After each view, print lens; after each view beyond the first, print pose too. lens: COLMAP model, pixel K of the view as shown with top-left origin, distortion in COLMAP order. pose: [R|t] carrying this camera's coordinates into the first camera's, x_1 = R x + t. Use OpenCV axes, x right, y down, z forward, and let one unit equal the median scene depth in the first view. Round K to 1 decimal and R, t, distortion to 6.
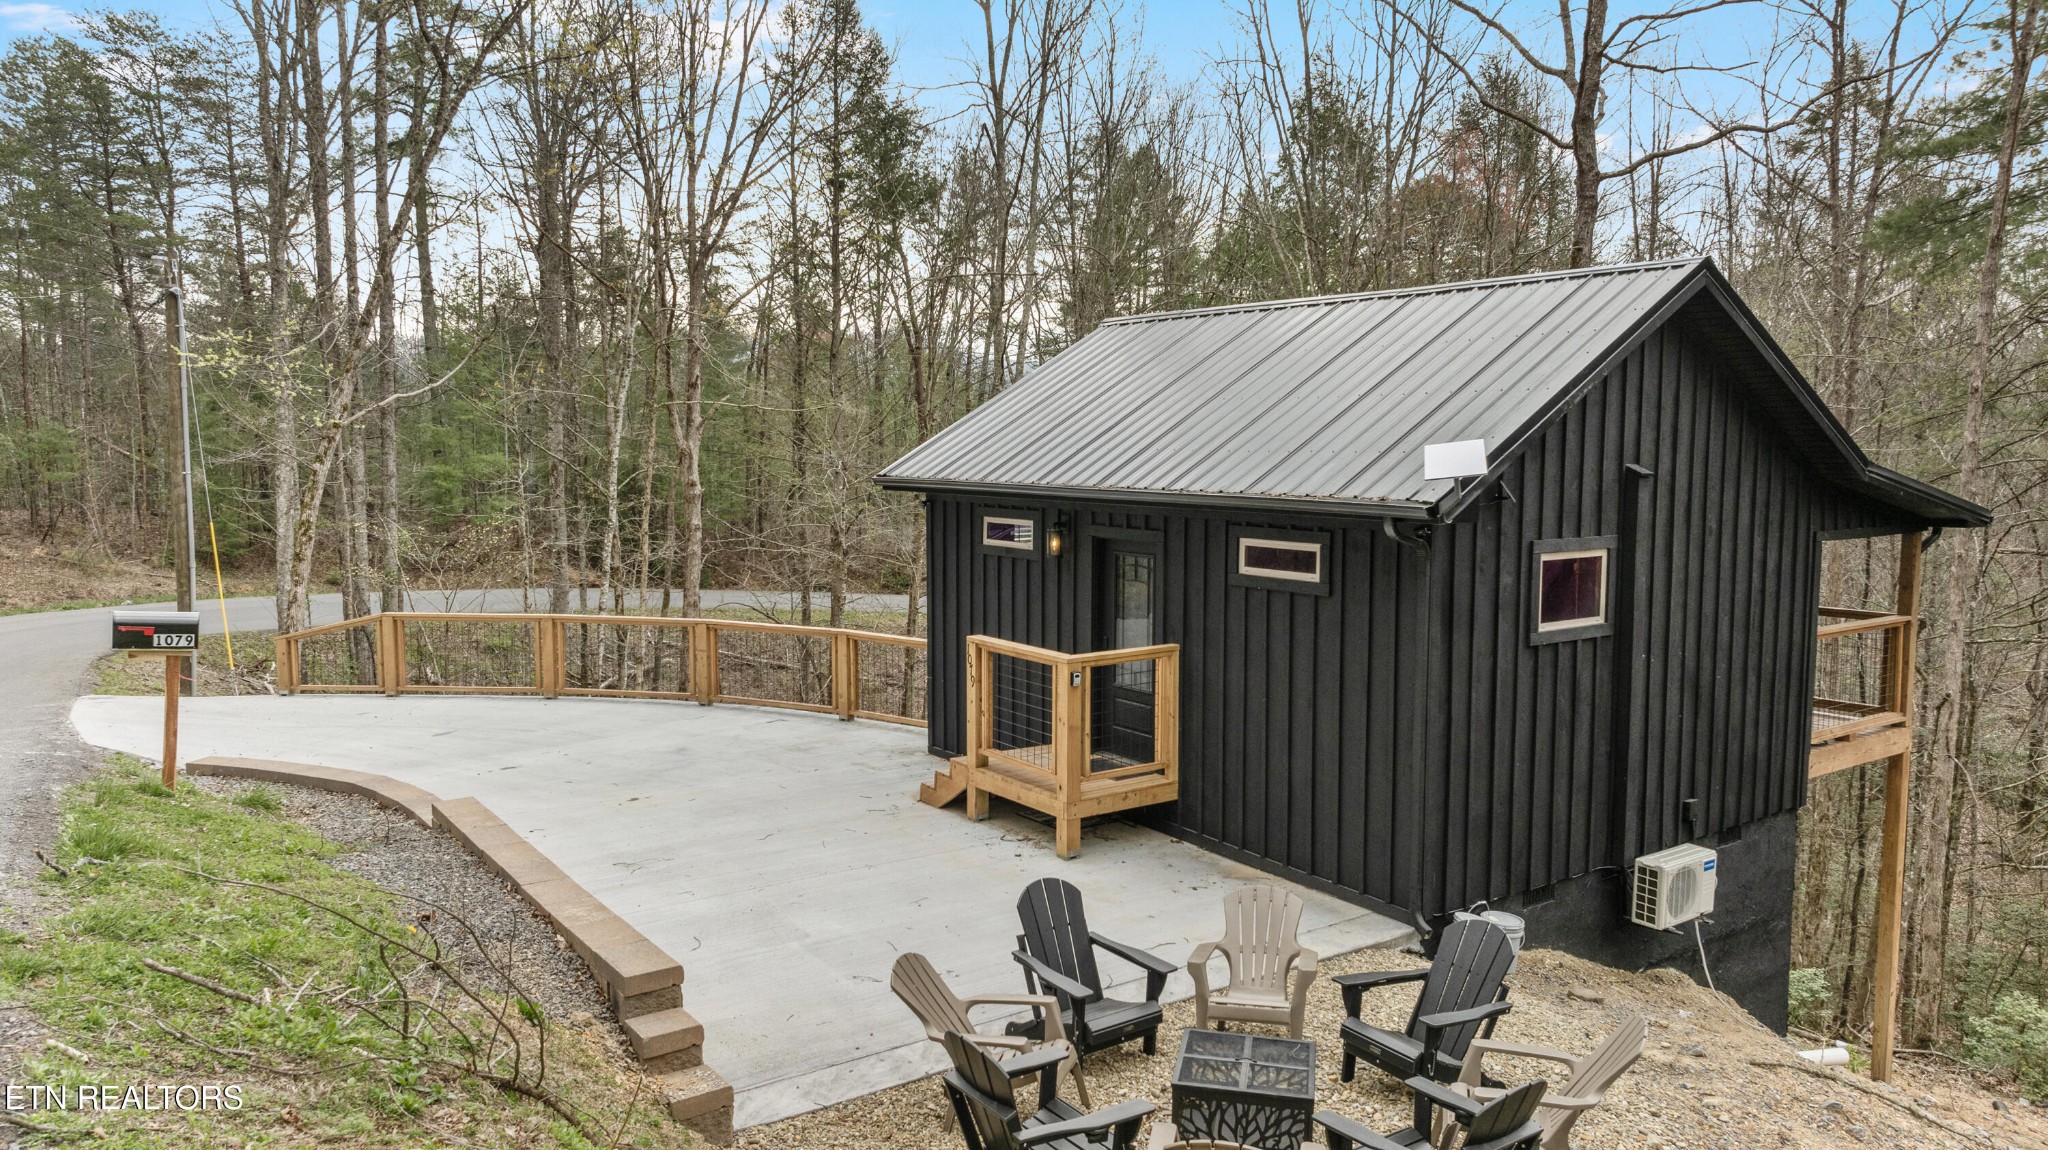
lens RADIAL K [[1463.5, 0, 993.8], [0, 1463.5, 574.1], [0, 0, 1]] dist [0.032948, -0.001139]
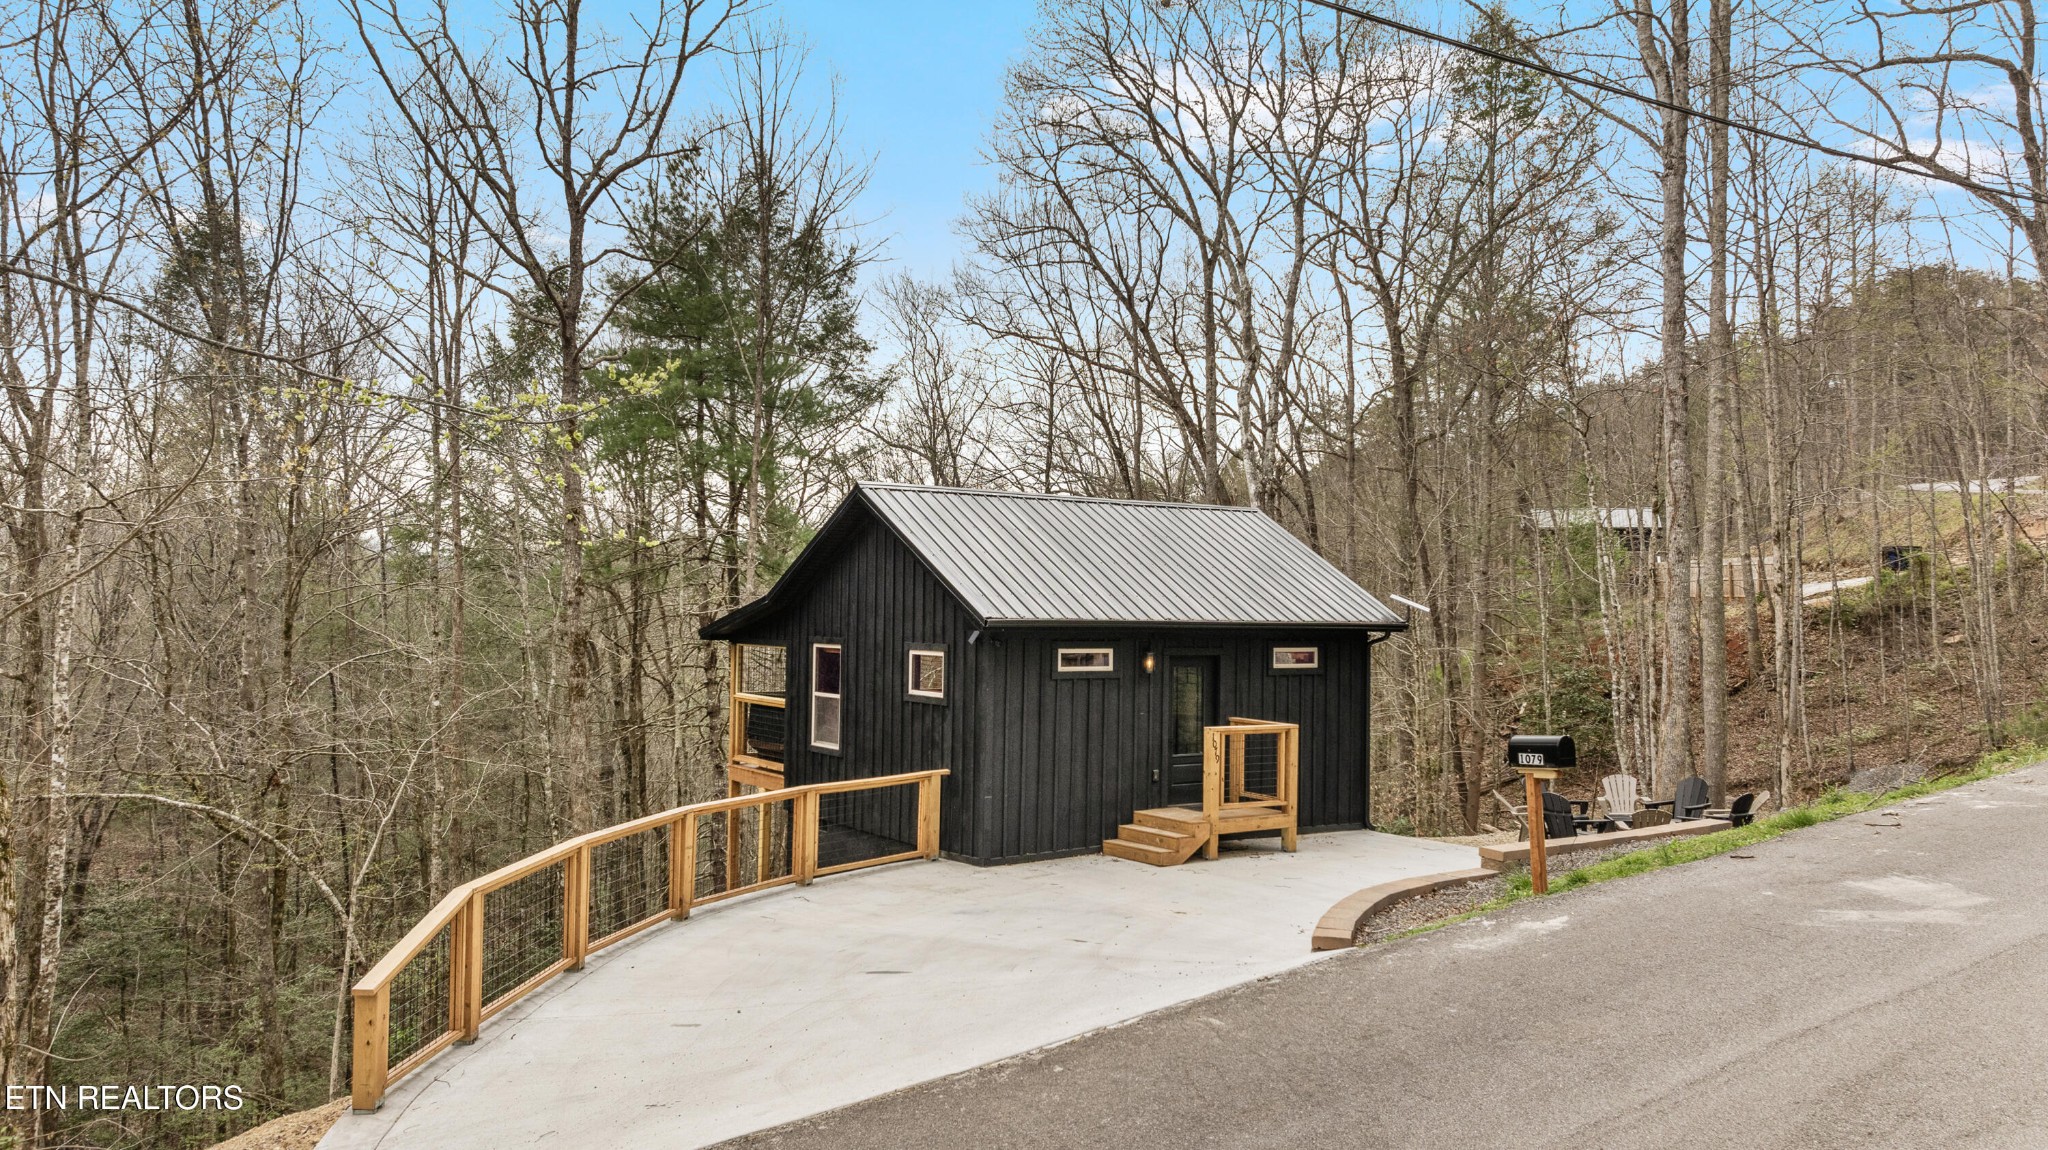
lens RADIAL K [[1463.5, 0, 993.8], [0, 1463.5, 574.1], [0, 0, 1]] dist [0.032948, -0.001139]
pose [[0.008641, 0.024808, 0.999655, -1.641160], [0.082080, 0.996301, -0.025434, -0.098930], [-0.996588, 0.082272, 0.006573, 1.353651]]
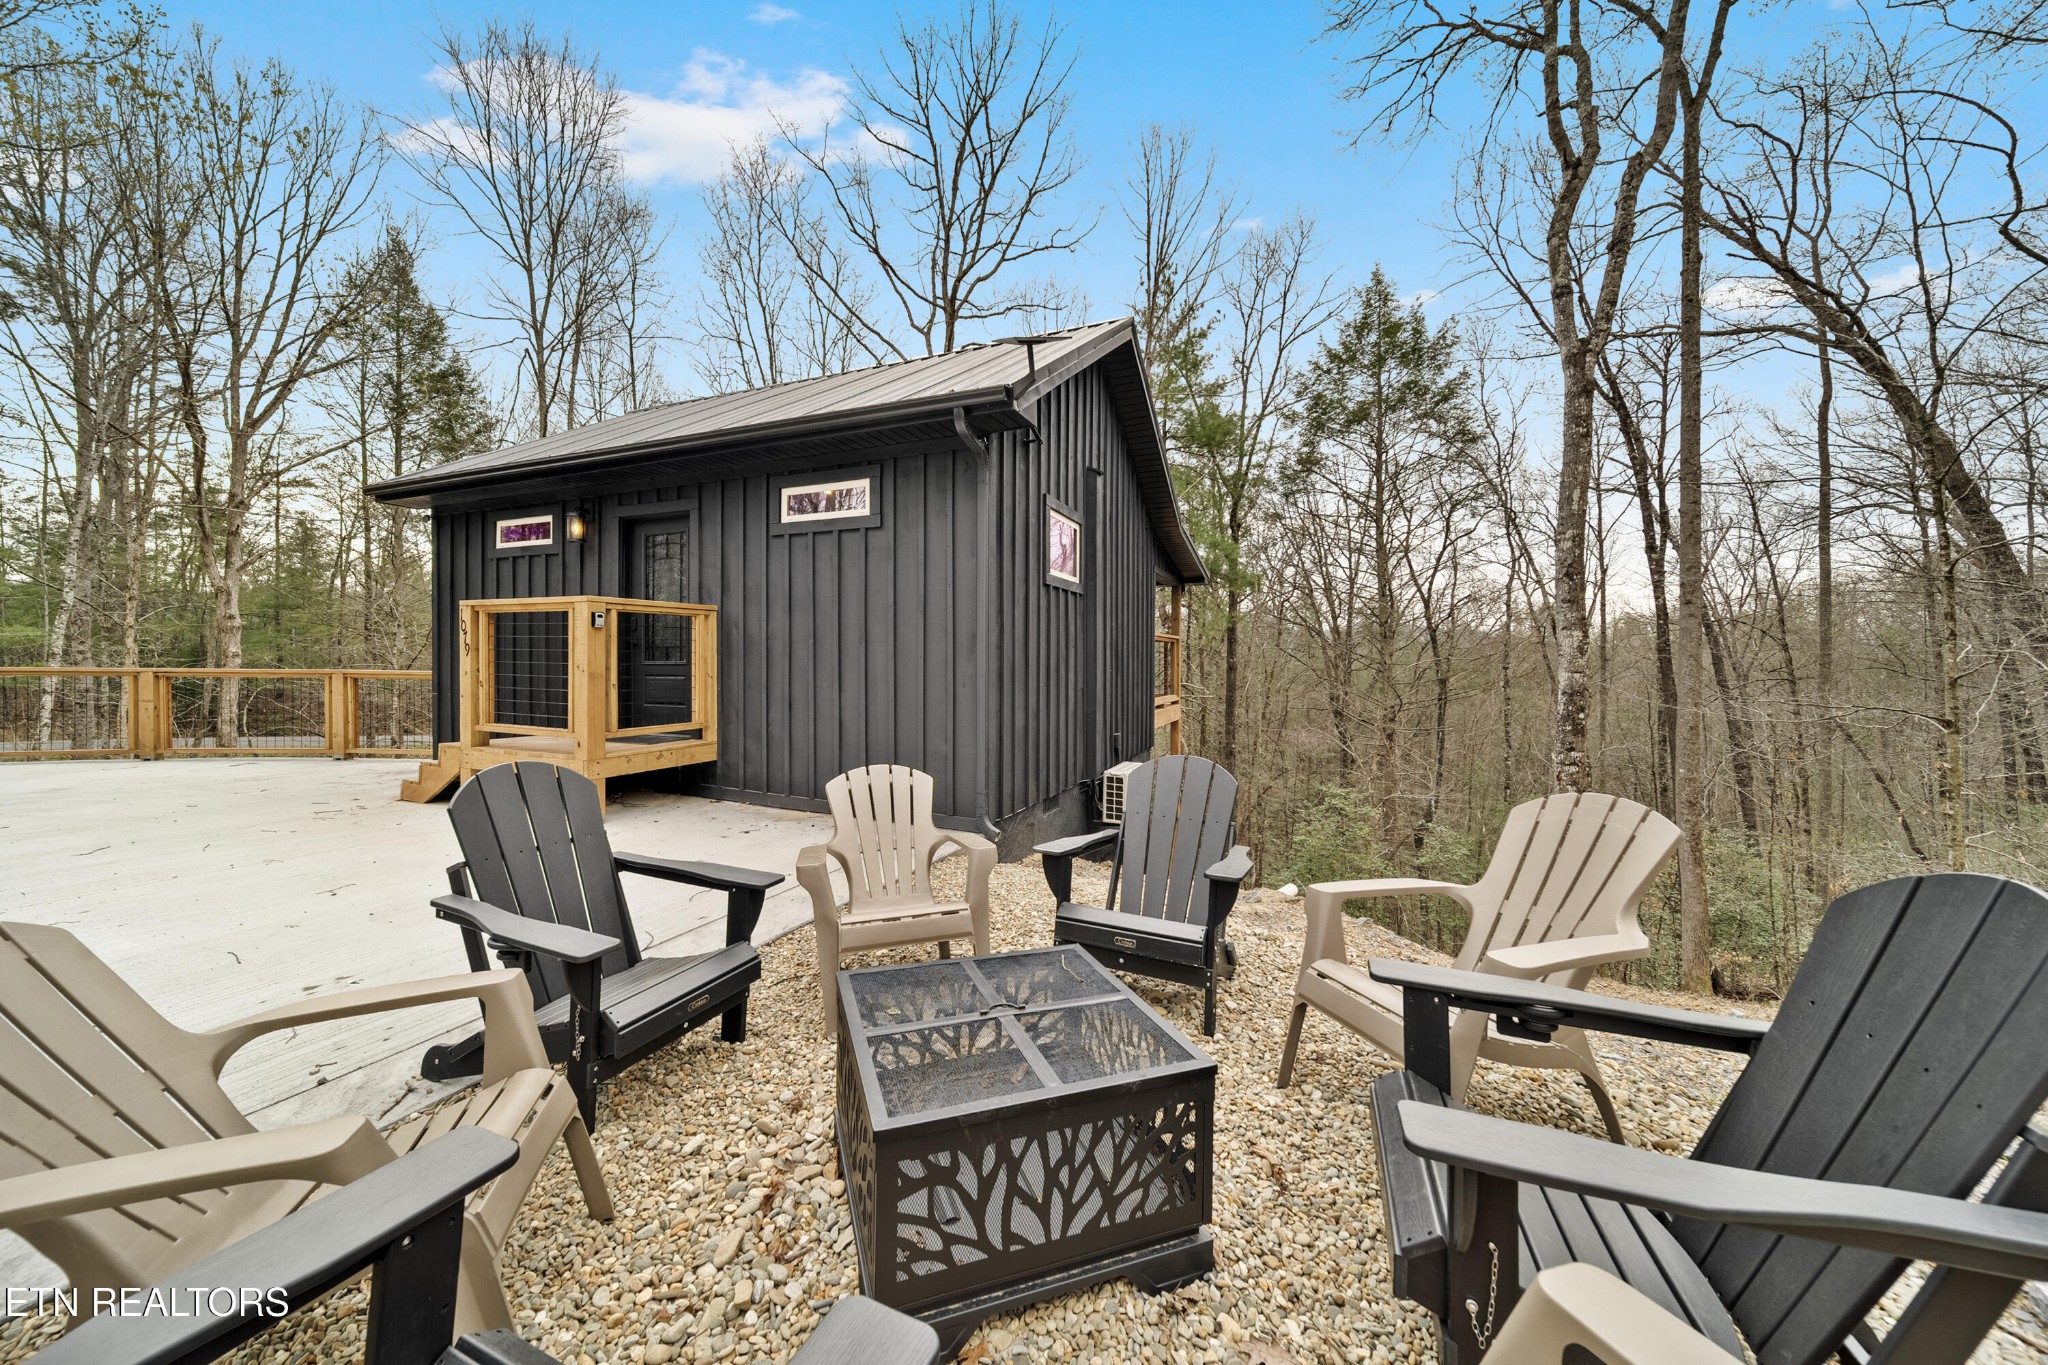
lens RADIAL K [[729.9, 0, 1019.2], [0, 729.9, 684.6], [0, 0, 1]] dist [0.004002, -0.000285]
pose [[0.843979, -0.002034, 0.536373, 0.034671], [0.040539, 0.997375, -0.060005, 0.153705], [-0.534843, 0.072387, 0.841845, 0.504387]]
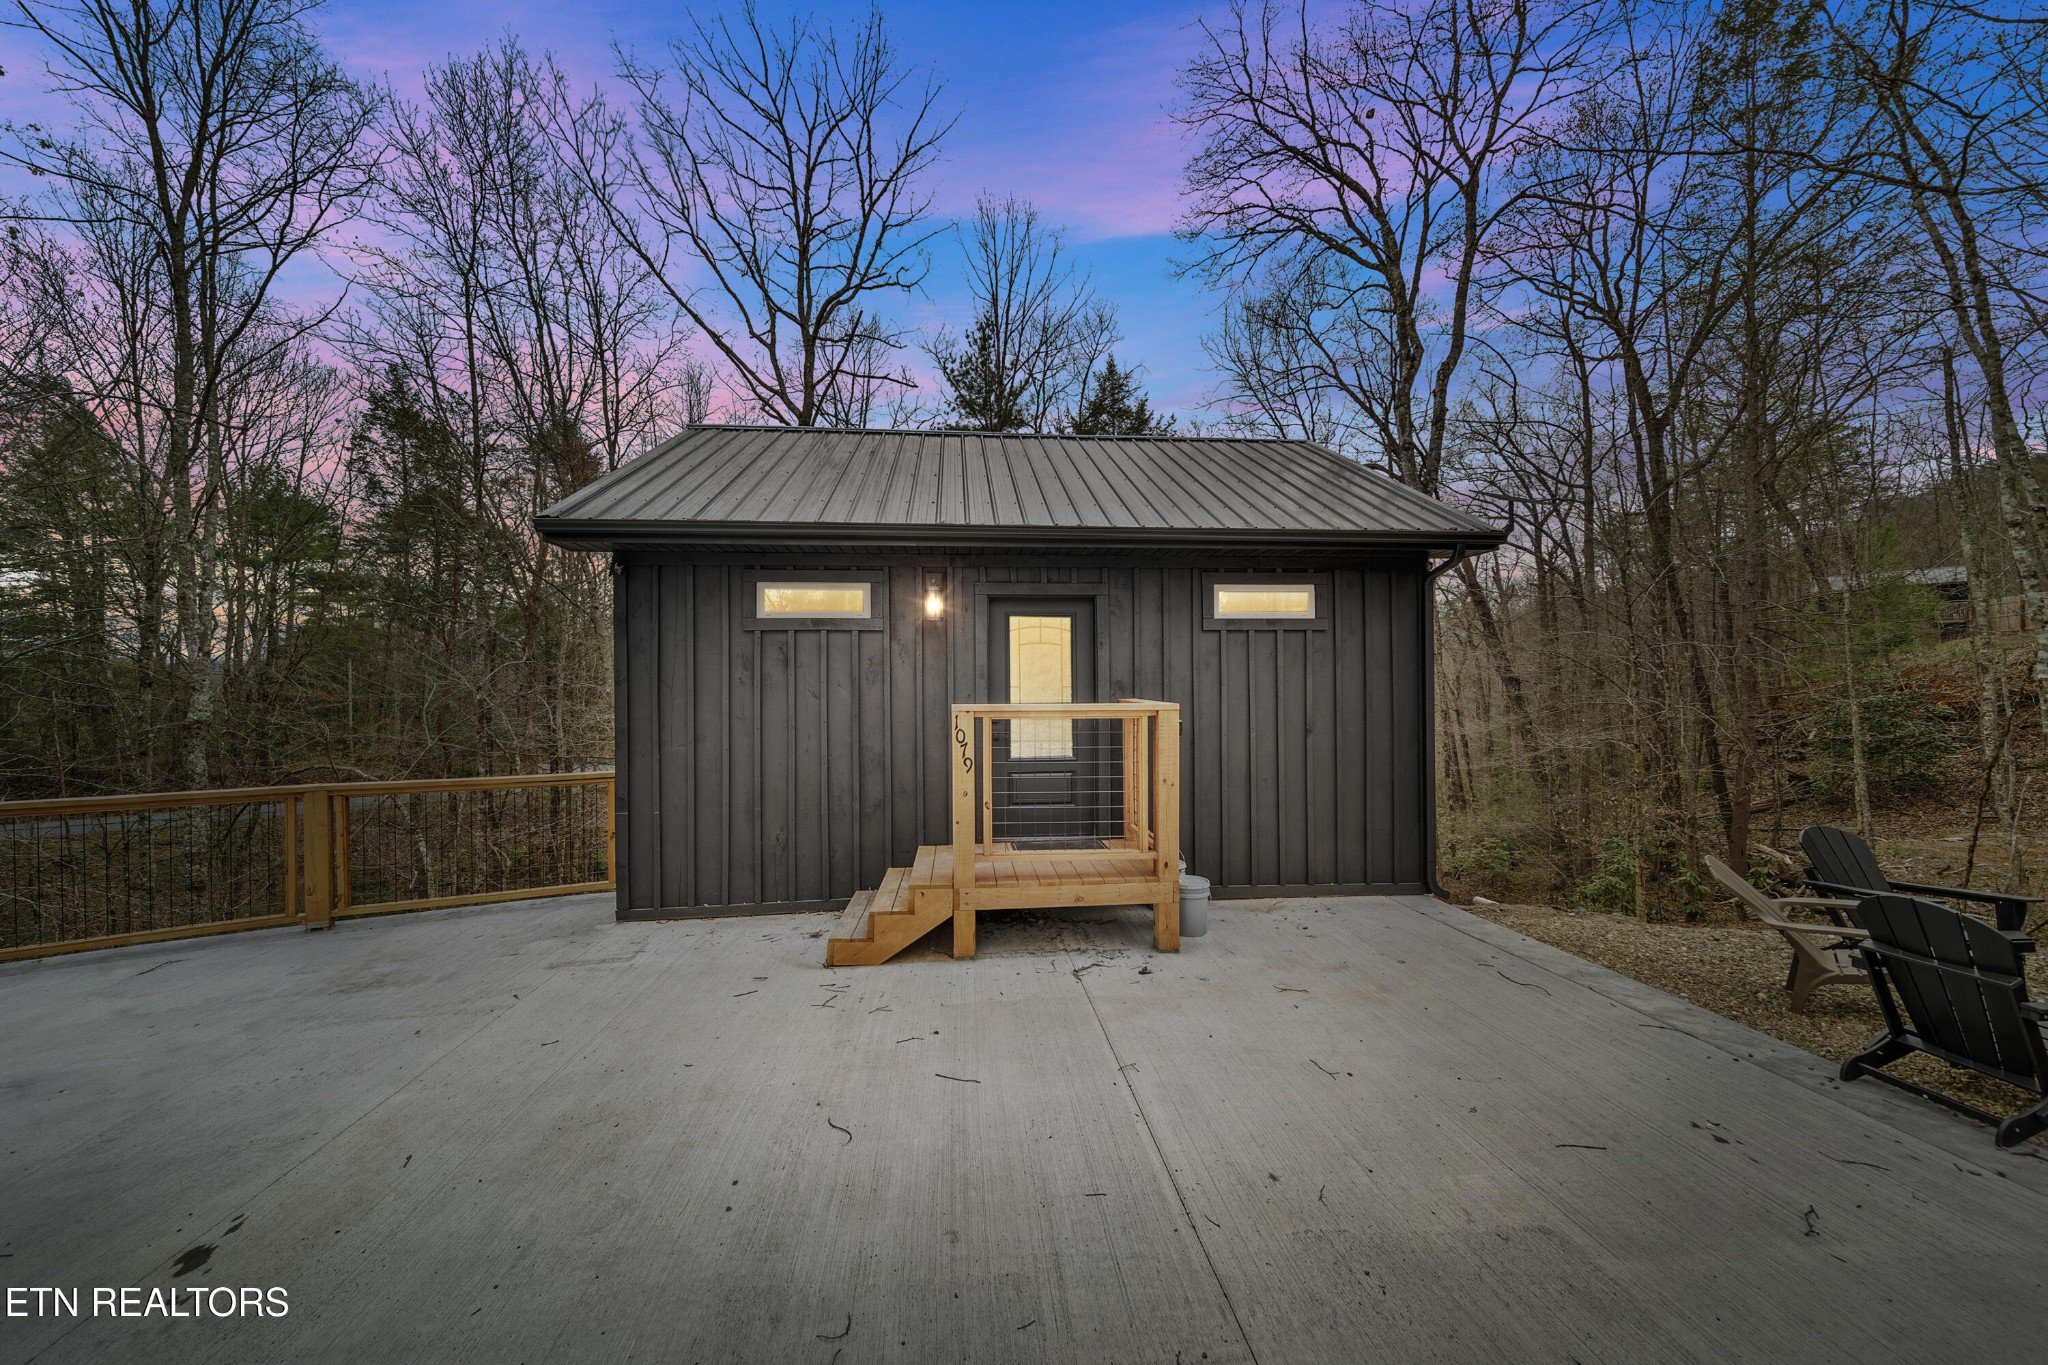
lens RADIAL K [[729.9, 0, 1019.2], [0, 729.9, 684.6], [0, 0, 1]] dist [0.004002, -0.000285]
pose [[0.470116, 0.001288, 0.882604, -0.371105], [0.089727, 0.994748, -0.049244, 0.060825], [-0.878032, 0.102344, 0.467532, 0.910260]]
